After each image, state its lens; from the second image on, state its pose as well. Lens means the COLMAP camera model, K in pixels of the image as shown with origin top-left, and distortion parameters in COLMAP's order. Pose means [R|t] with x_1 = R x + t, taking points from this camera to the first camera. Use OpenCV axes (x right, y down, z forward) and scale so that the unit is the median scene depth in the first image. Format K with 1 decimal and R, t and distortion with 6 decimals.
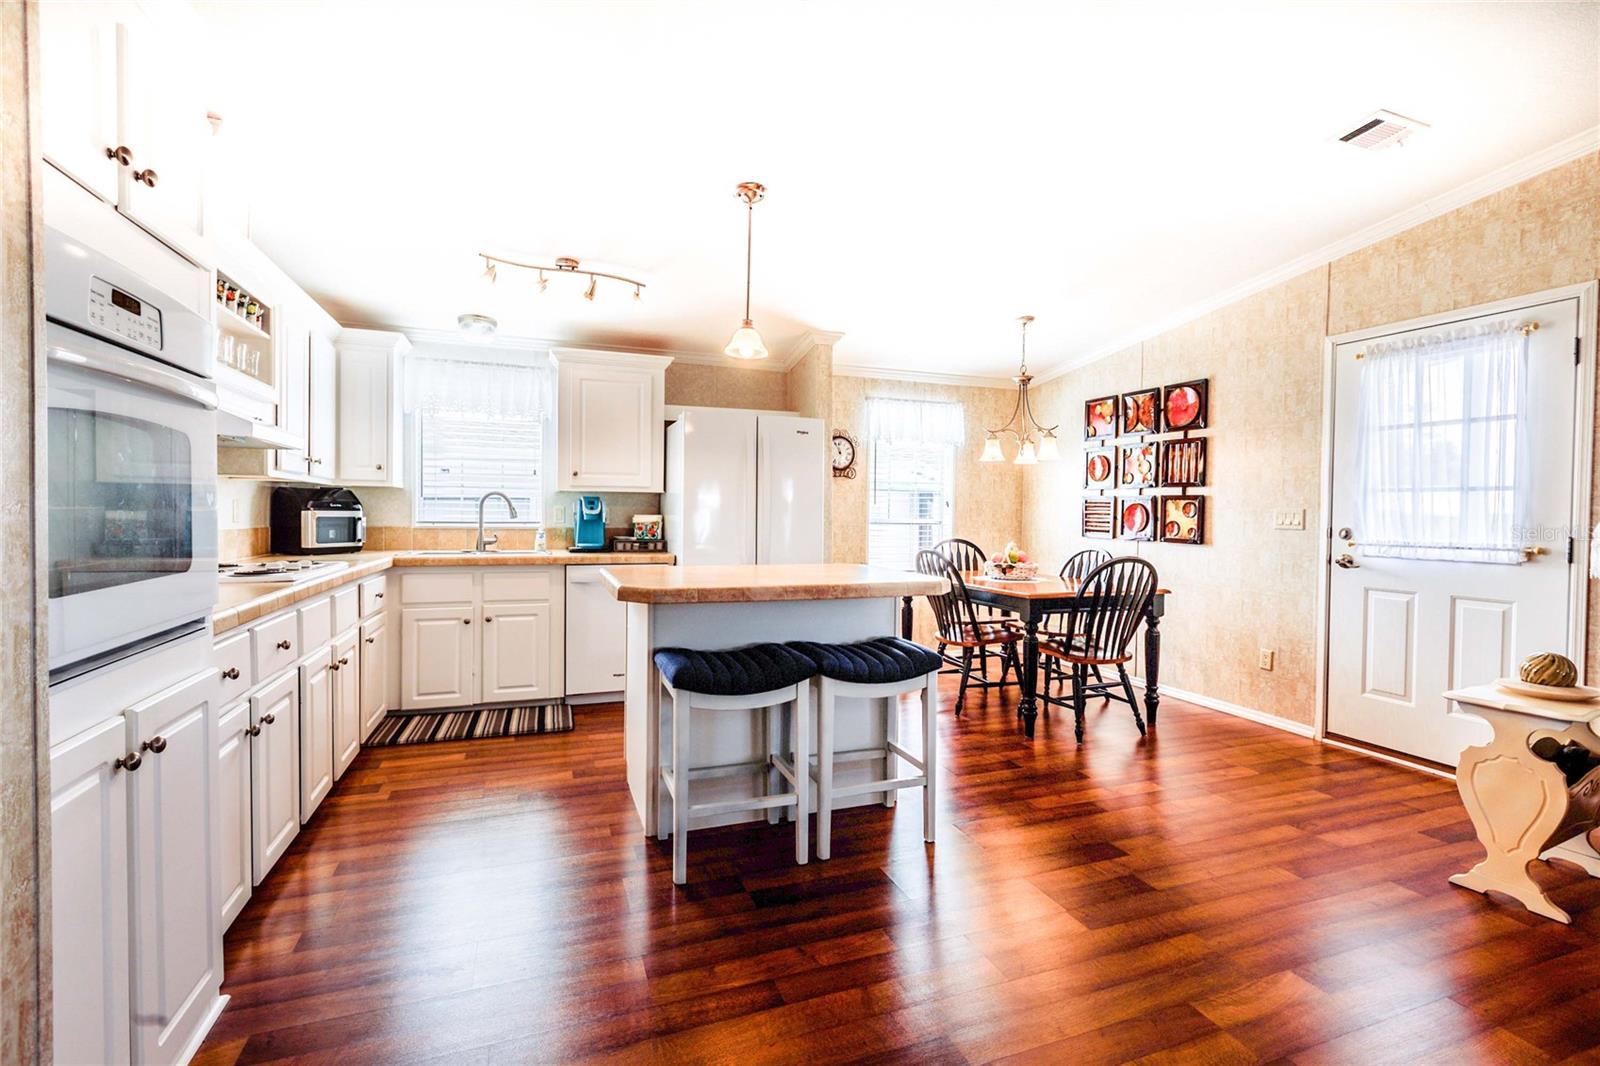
lens RADIAL K [[719.1, 0, 772.3], [0, 719.1, 524.8], [0, 0, 1]] dist [0.003082, 0.000661]
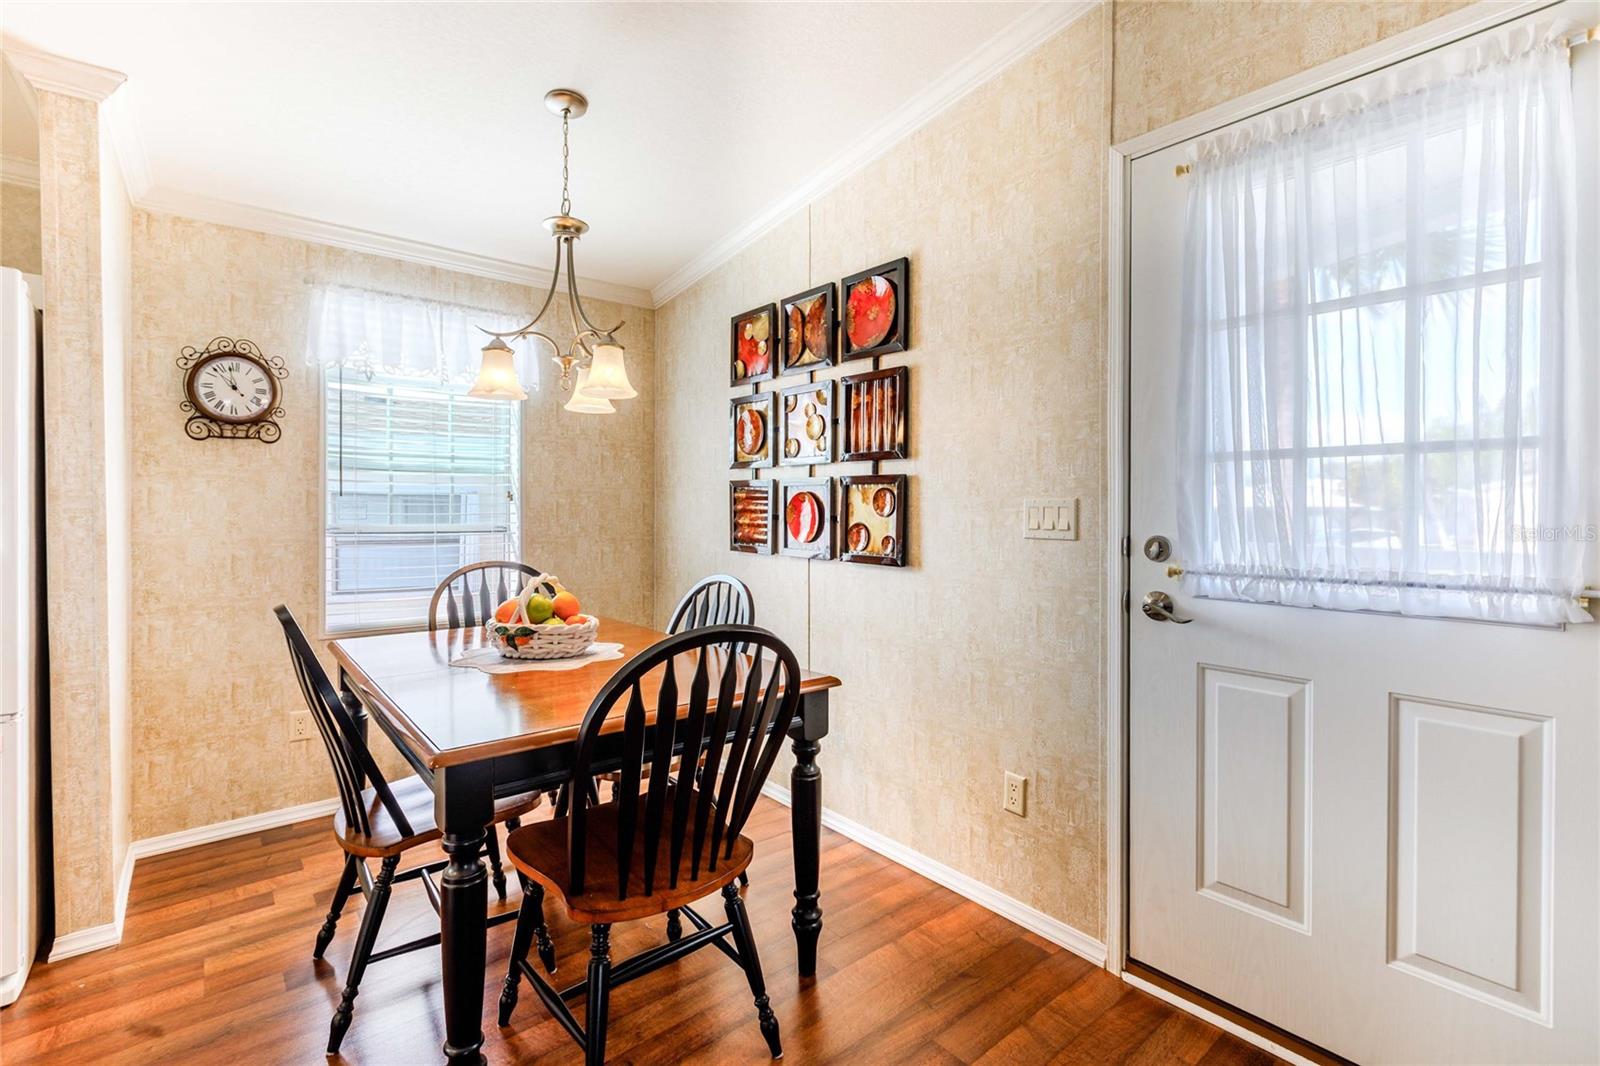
lens RADIAL K [[733.7, 0, 785.9], [0, 733.7, 512.4], [0, 0, 1]] dist [-0.000419, -0.000056]
pose [[0.939524, -0.010620, 0.342319, 0.326177], [0.015577, 0.999810, -0.011737, -0.007953], [-0.342130, 0.016360, 0.939510, 0.514729]]
